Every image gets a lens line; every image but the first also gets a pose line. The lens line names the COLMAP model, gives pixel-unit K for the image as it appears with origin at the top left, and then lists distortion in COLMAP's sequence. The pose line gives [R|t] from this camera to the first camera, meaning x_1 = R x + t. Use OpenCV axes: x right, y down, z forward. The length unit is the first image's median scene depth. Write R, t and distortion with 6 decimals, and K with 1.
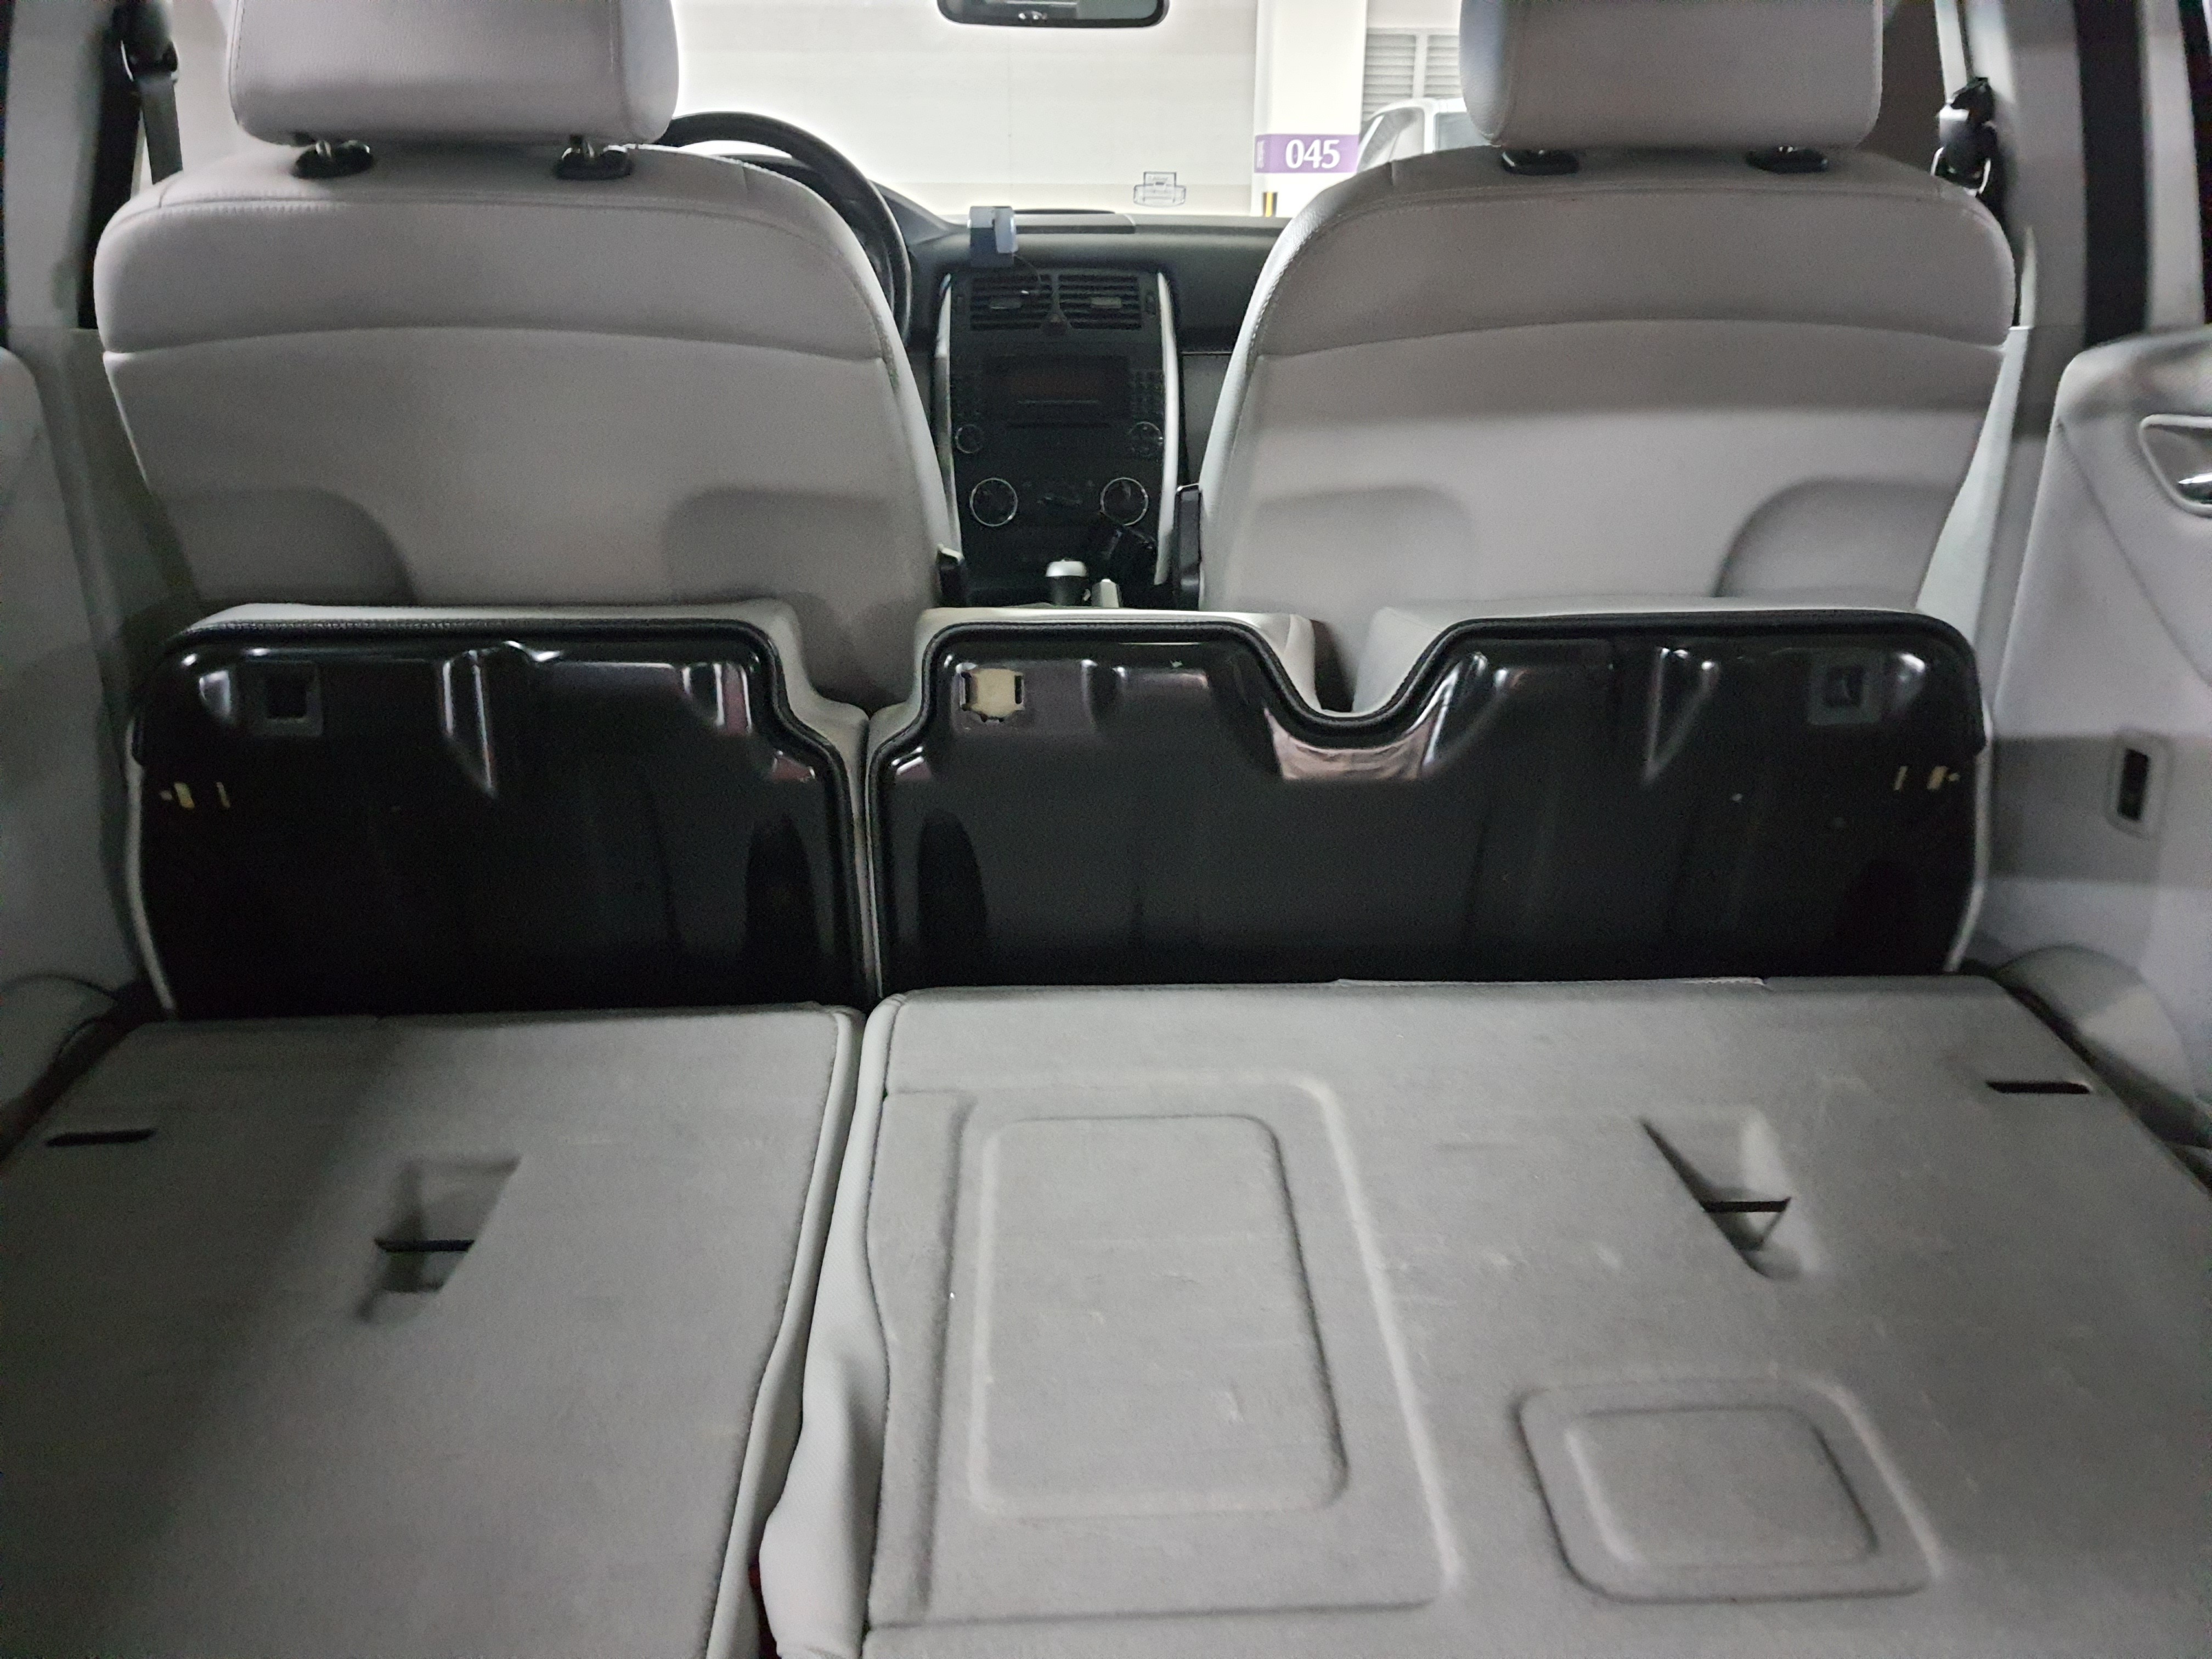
lens RADIAL K [[1696.9, 0, 1106.0], [0, 1696.9, 829.5], [0, 0, 1]] dist [-0.005219, -0.003211]
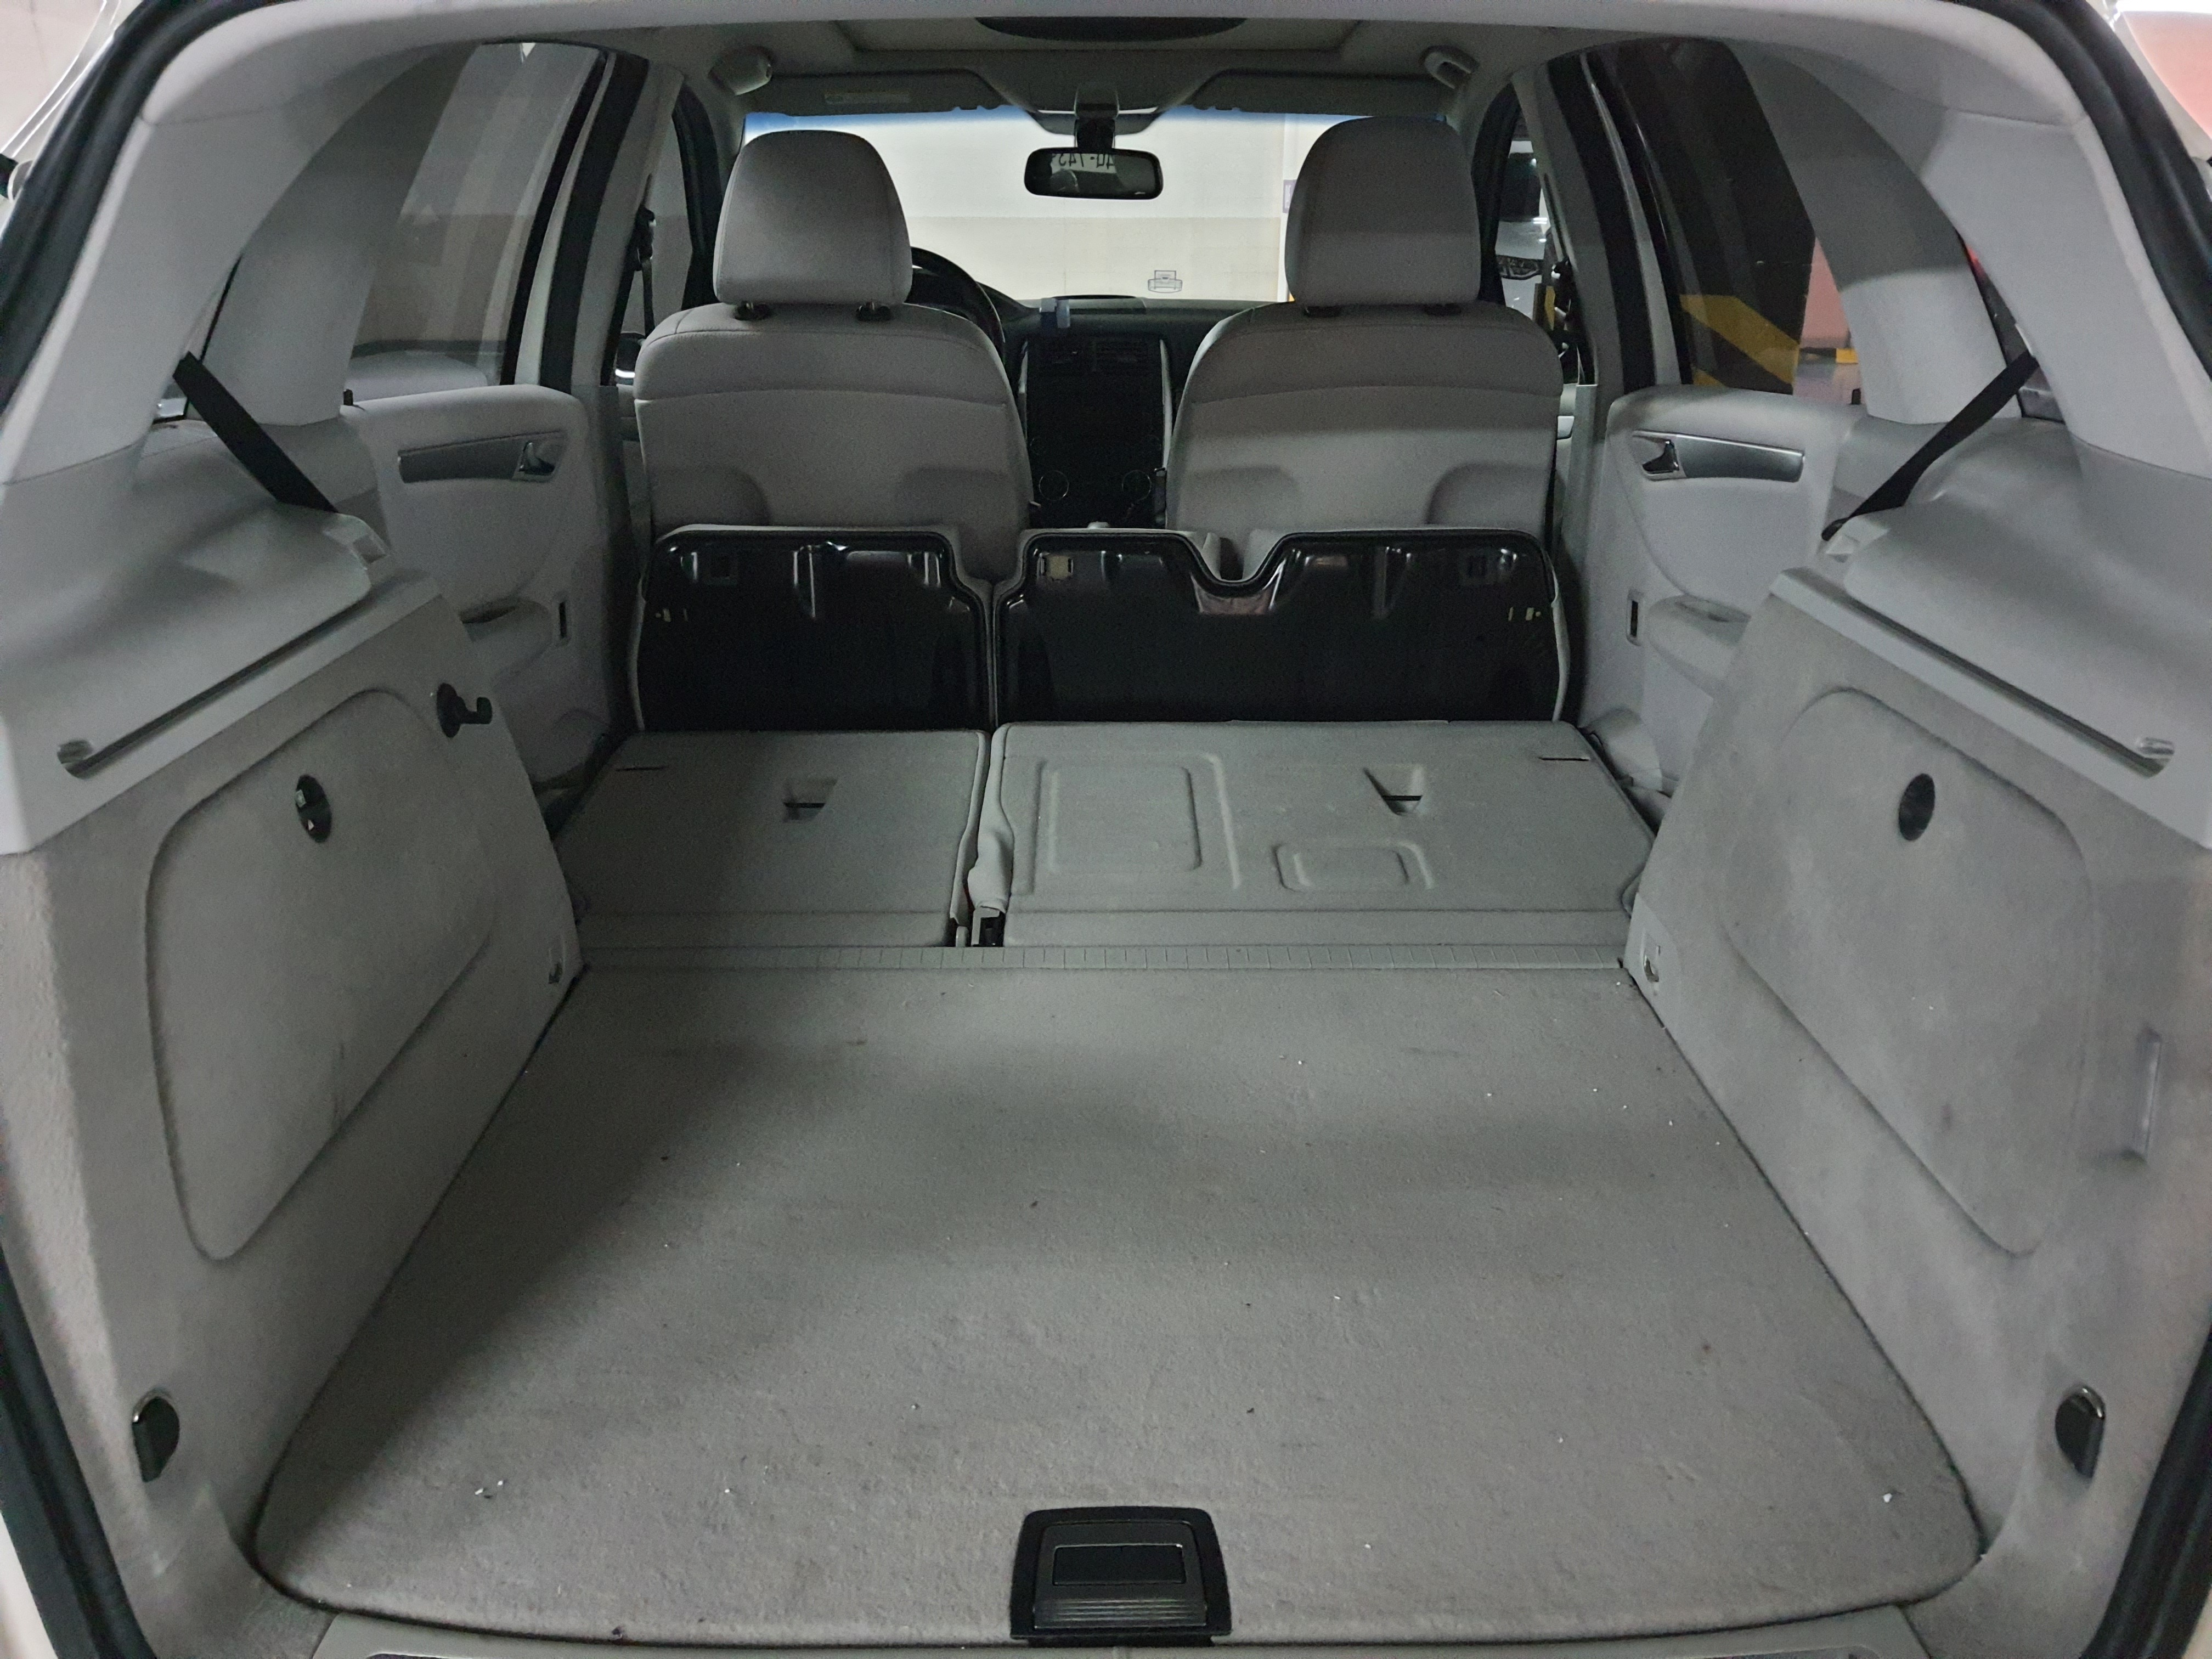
lens RADIAL K [[1504.1, 0, 1106.0], [0, 1504.1, 829.5], [0, 0, 1]] dist [0.002275, -0.008156]
pose [[0.999652, 0.007231, -0.025352, 0.040029], [-0.006660, 0.999724, 0.022547, 0.193112], [0.025508, -0.022370, 0.999424, -0.815142]]
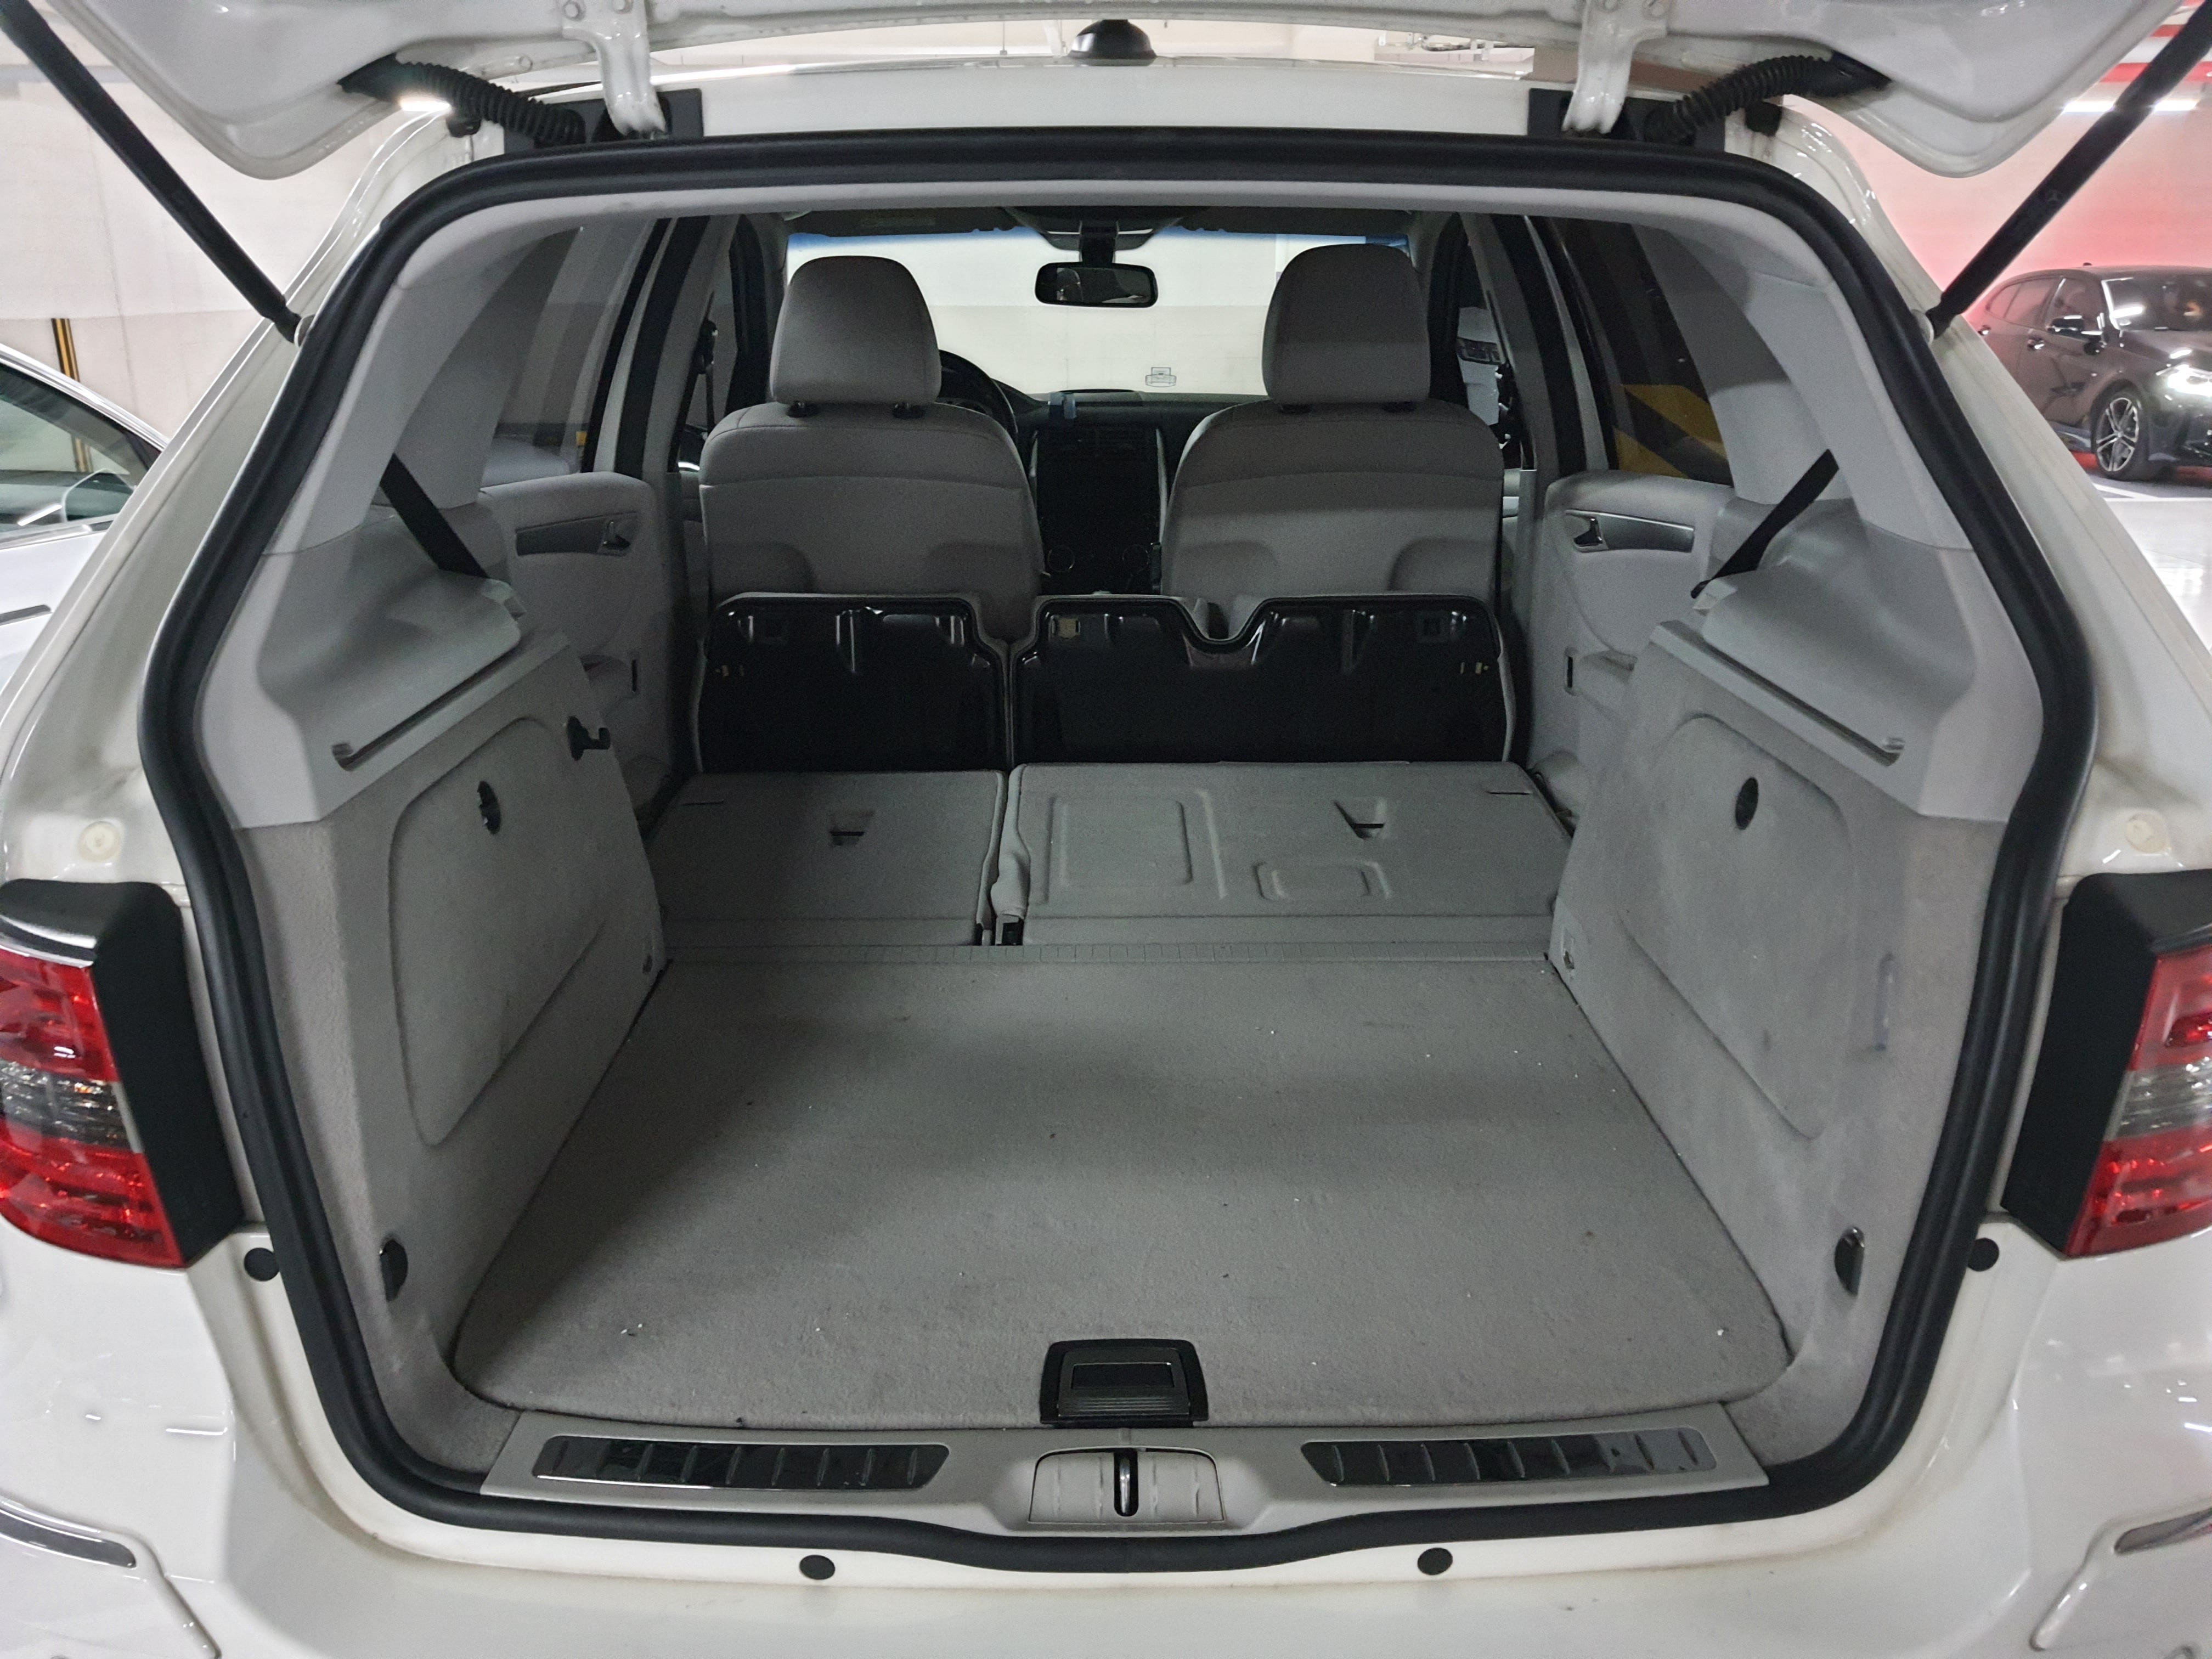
lens RADIAL K [[1464.2, 0, 1106.0], [0, 1464.2, 829.5], [0, 0, 1]] dist [-0.002283, 0.000426]
pose [[0.999638, 0.003942, -0.026631, 0.042913], [-0.004497, 0.999773, -0.020834, 0.238511], [0.026543, 0.020946, 0.999428, -1.013589]]
